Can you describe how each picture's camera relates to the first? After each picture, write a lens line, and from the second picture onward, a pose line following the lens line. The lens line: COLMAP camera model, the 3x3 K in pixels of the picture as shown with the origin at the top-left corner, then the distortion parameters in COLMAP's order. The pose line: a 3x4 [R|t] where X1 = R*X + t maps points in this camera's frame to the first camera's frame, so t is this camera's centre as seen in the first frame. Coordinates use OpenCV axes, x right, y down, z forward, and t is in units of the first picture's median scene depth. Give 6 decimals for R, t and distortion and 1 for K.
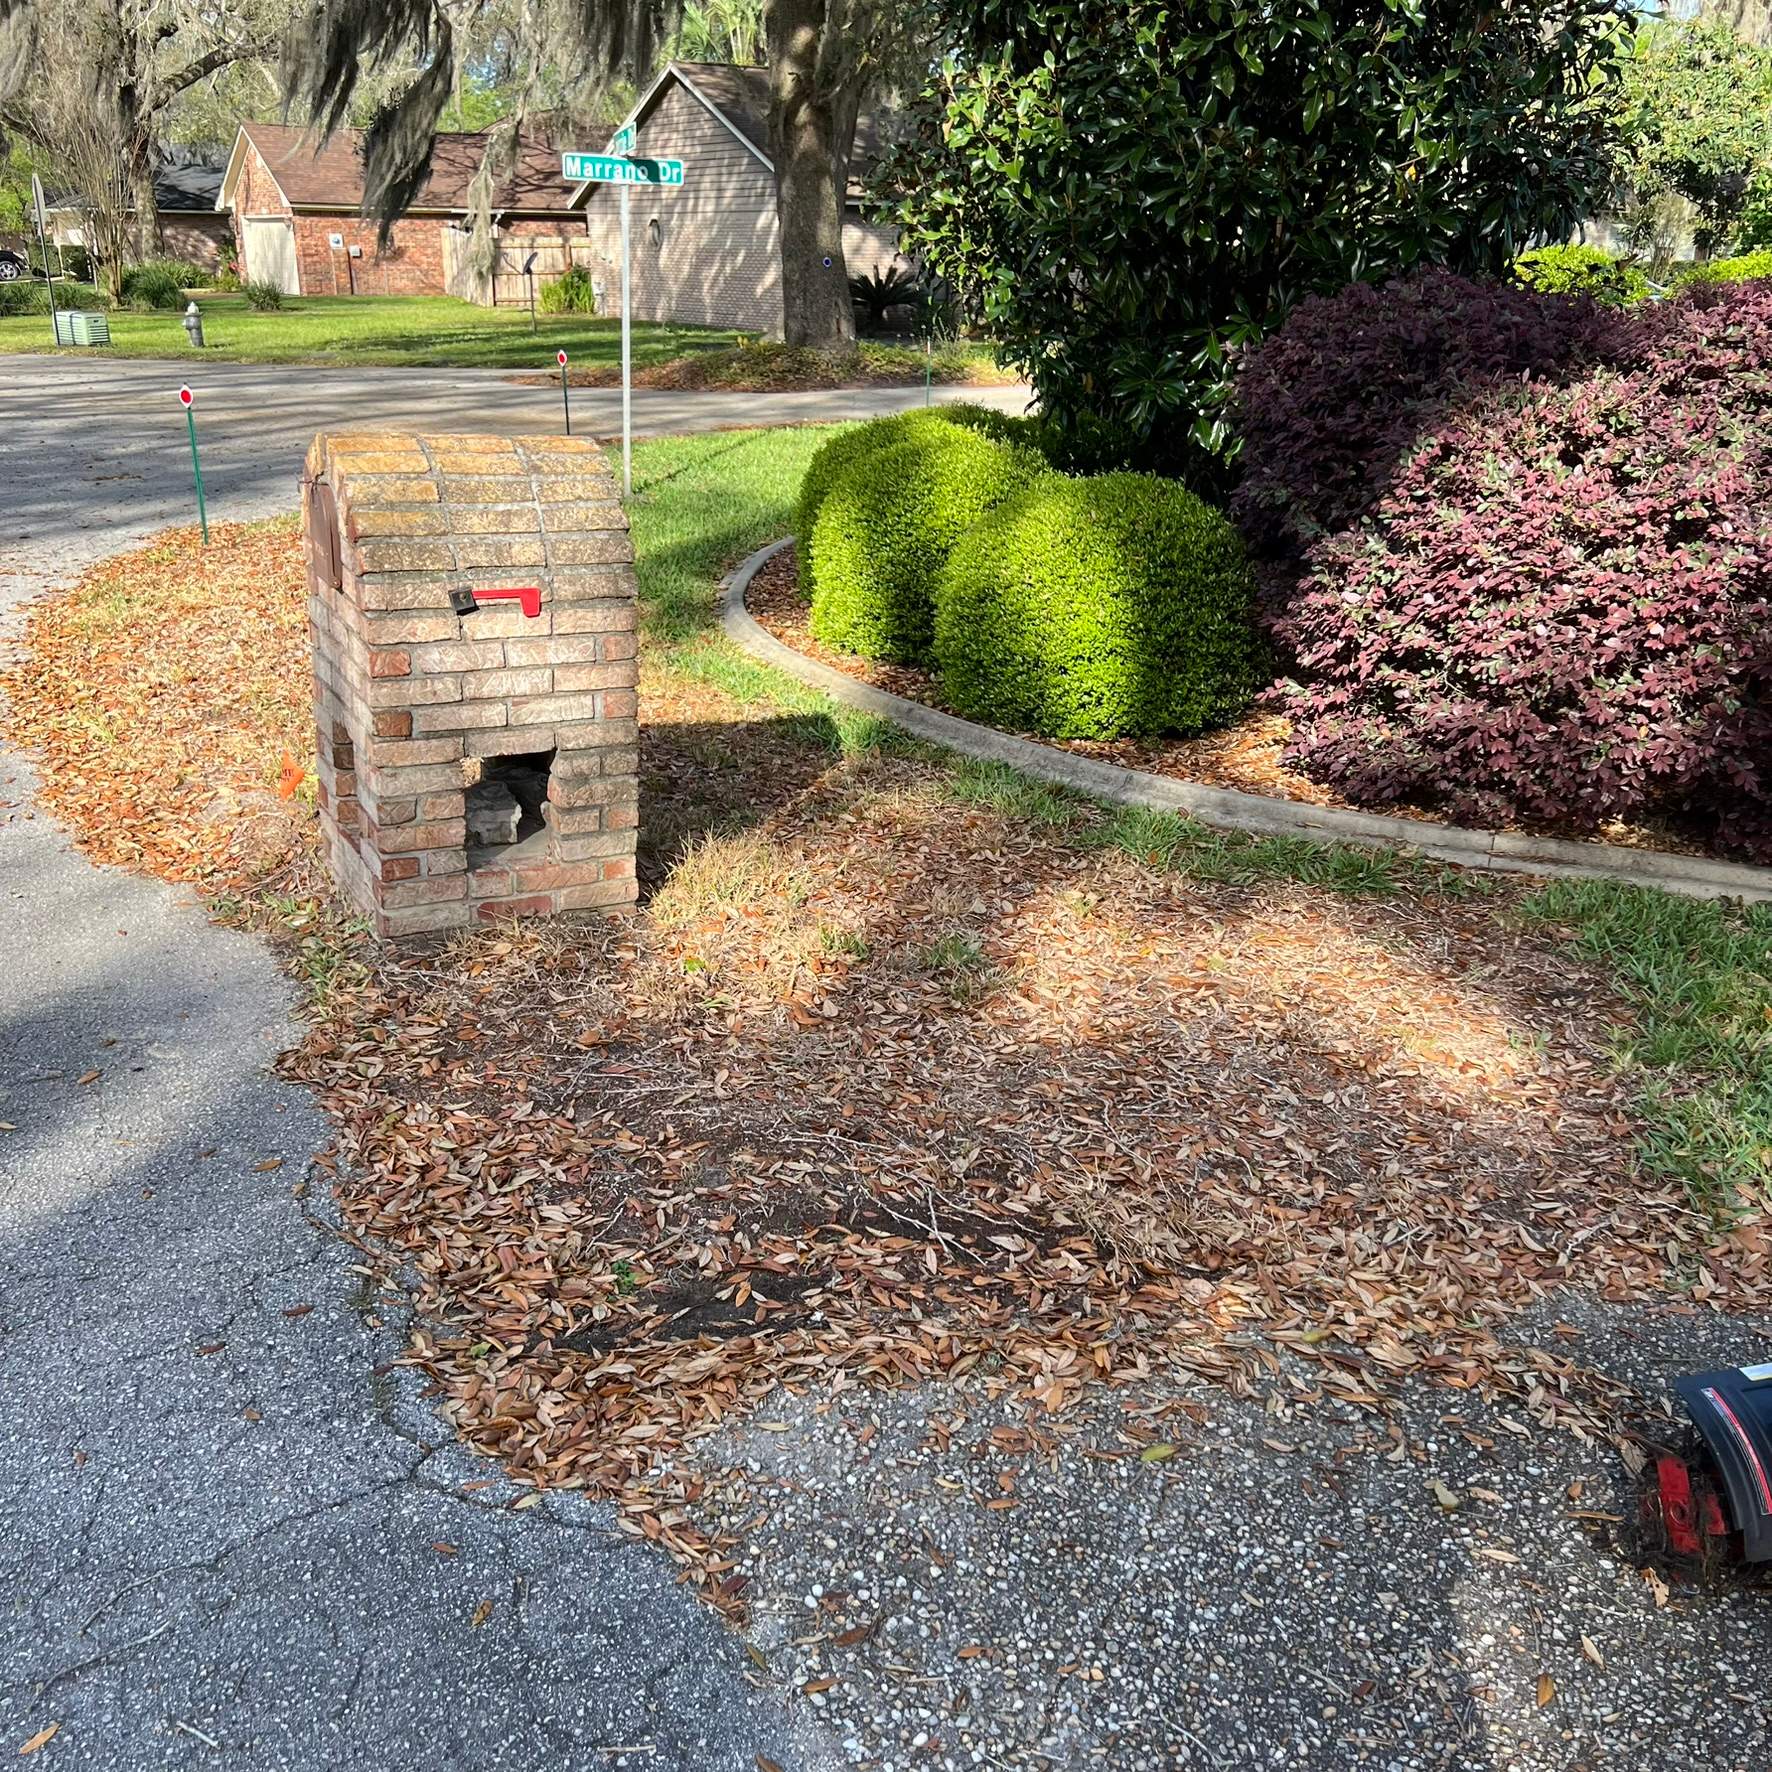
lens RADIAL K [[1787.1, 0, 882.5], [0, 1787.1, 892.4], [0, 0, 1]] dist [0.029055, 0.000000]
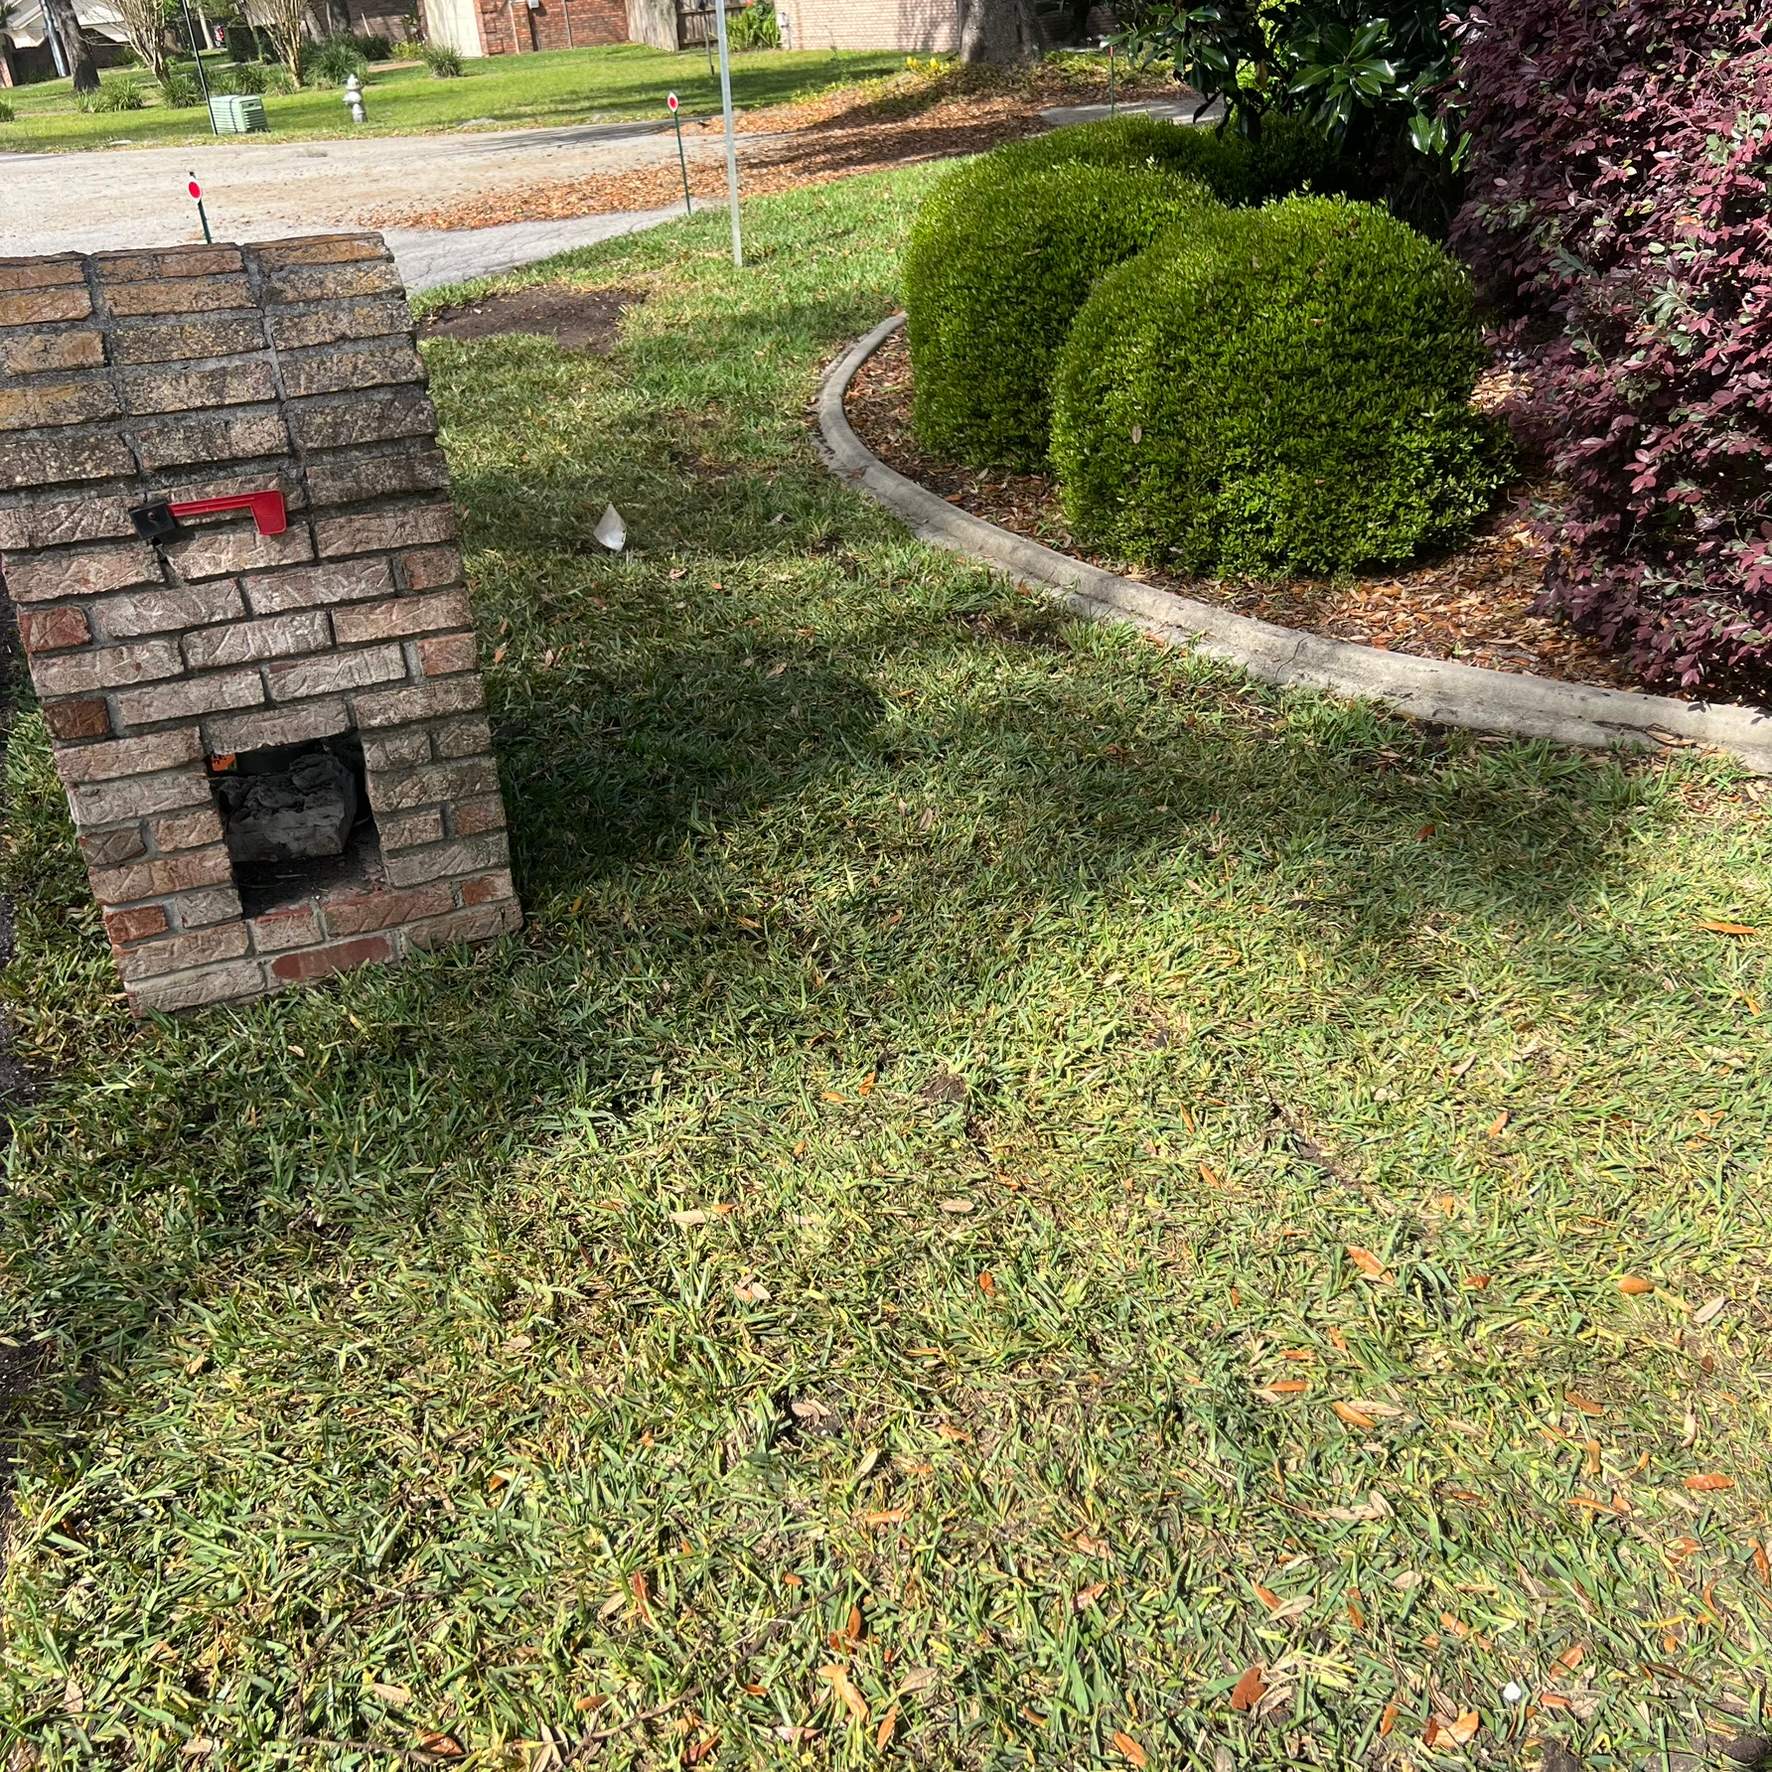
lens RADIAL K [[1787.1, 0, 890.0], [0, 1787.1, 876.9], [0, 0, 1]] dist [0.029055, 0.000000]
pose [[0.989121, -0.028168, -0.144380, 0.109814], [0.046930, 0.990632, 0.128242, -0.104010], [0.139415, -0.133622, 0.981177, 0.378279]]
